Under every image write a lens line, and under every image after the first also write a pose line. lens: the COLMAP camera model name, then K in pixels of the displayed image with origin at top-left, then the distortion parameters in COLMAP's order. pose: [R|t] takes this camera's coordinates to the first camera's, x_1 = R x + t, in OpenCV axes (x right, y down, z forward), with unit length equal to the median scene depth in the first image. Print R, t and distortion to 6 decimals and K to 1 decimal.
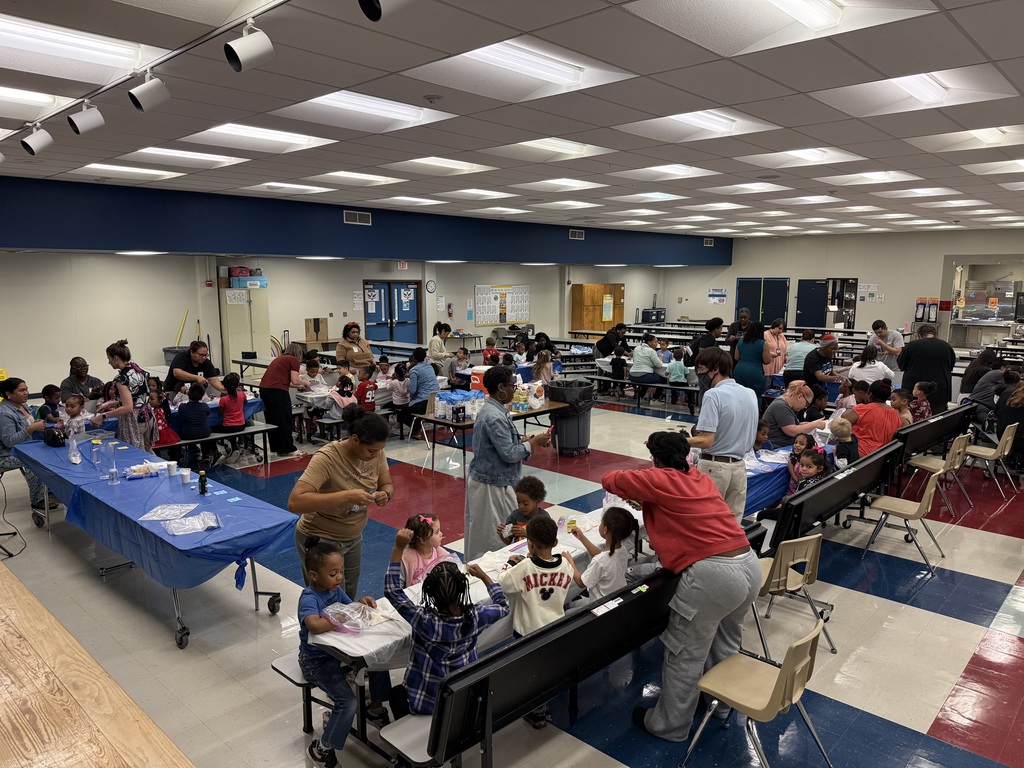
lens RADIAL K [[720.7, 0, 507.8], [0, 720.7, 384.7], [0, 0, 1]] dist [0.010204, 0.000435]
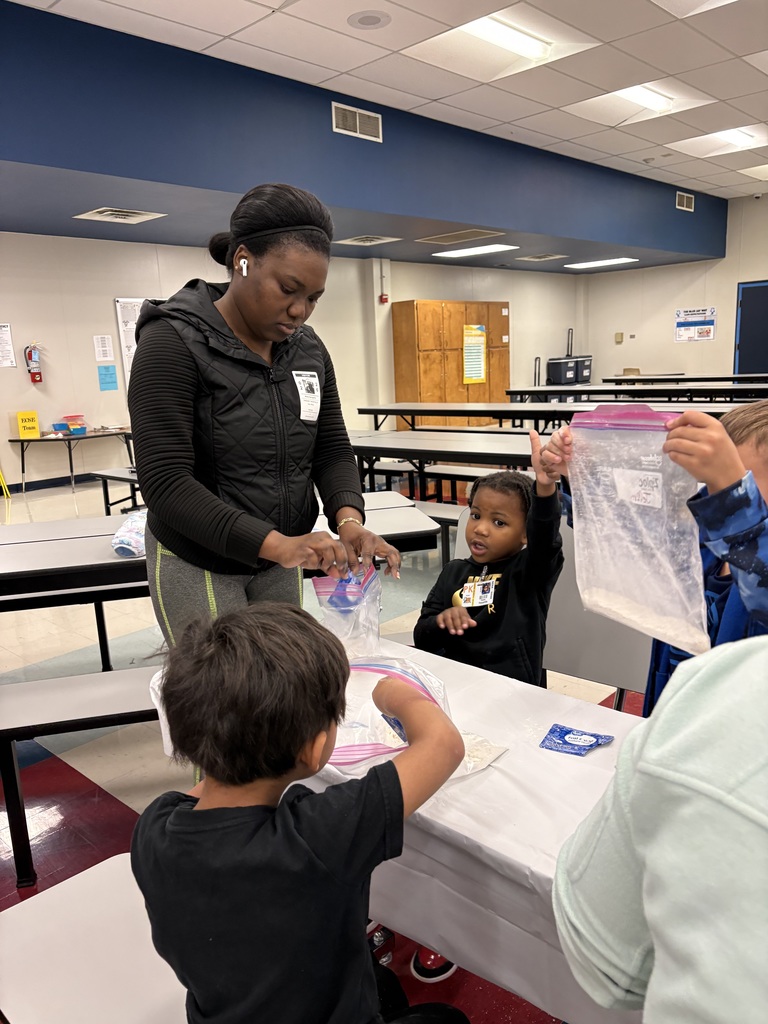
lens RADIAL K [[791.8, 0, 388.4], [0, 791.8, 512.0], [0, 0, 1]] dist [0.027047, -0.014695]
pose [[0.998885, -0.046263, -0.009376, 0.098986], [0.046676, 0.997653, 0.050106, -0.039104], [0.007035, -0.050487, 0.998700, 0.572609]]
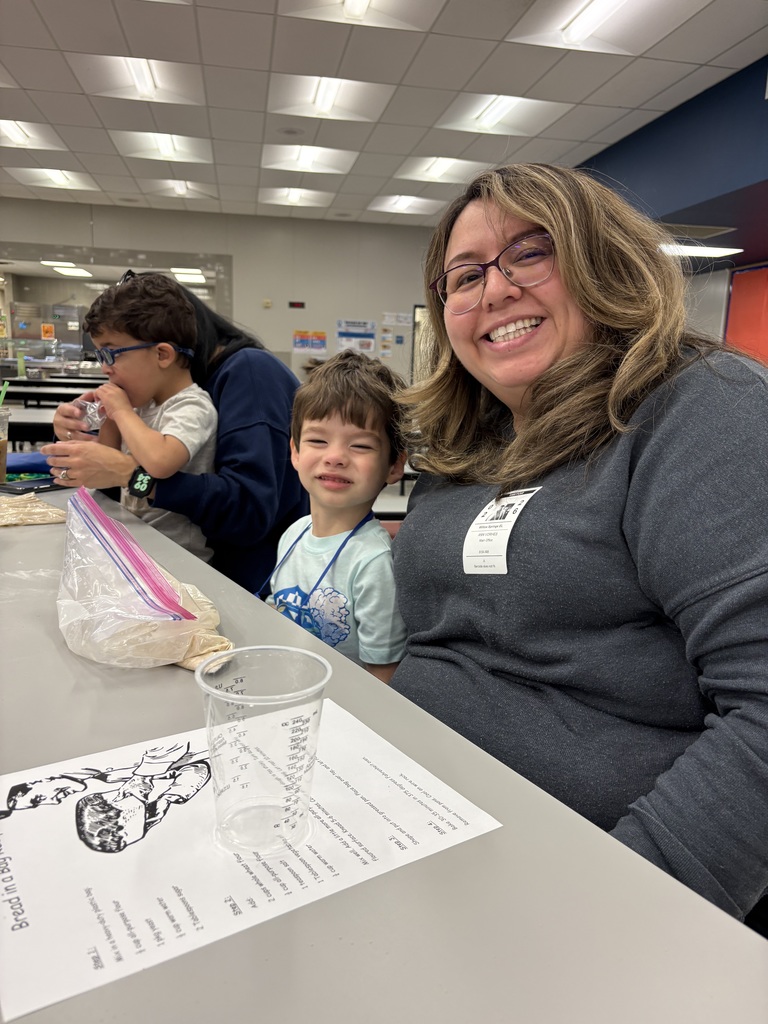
lens RADIAL K [[791.8, 0, 381.7], [0, 791.8, 506.7], [0, 0, 1]] dist [0.027047, -0.014695]
pose [[0.583036, -0.140990, 0.800119, -0.212424], [0.087652, 0.989995, 0.110577, -0.084059], [-0.807704, 0.005662, 0.589561, 0.862209]]
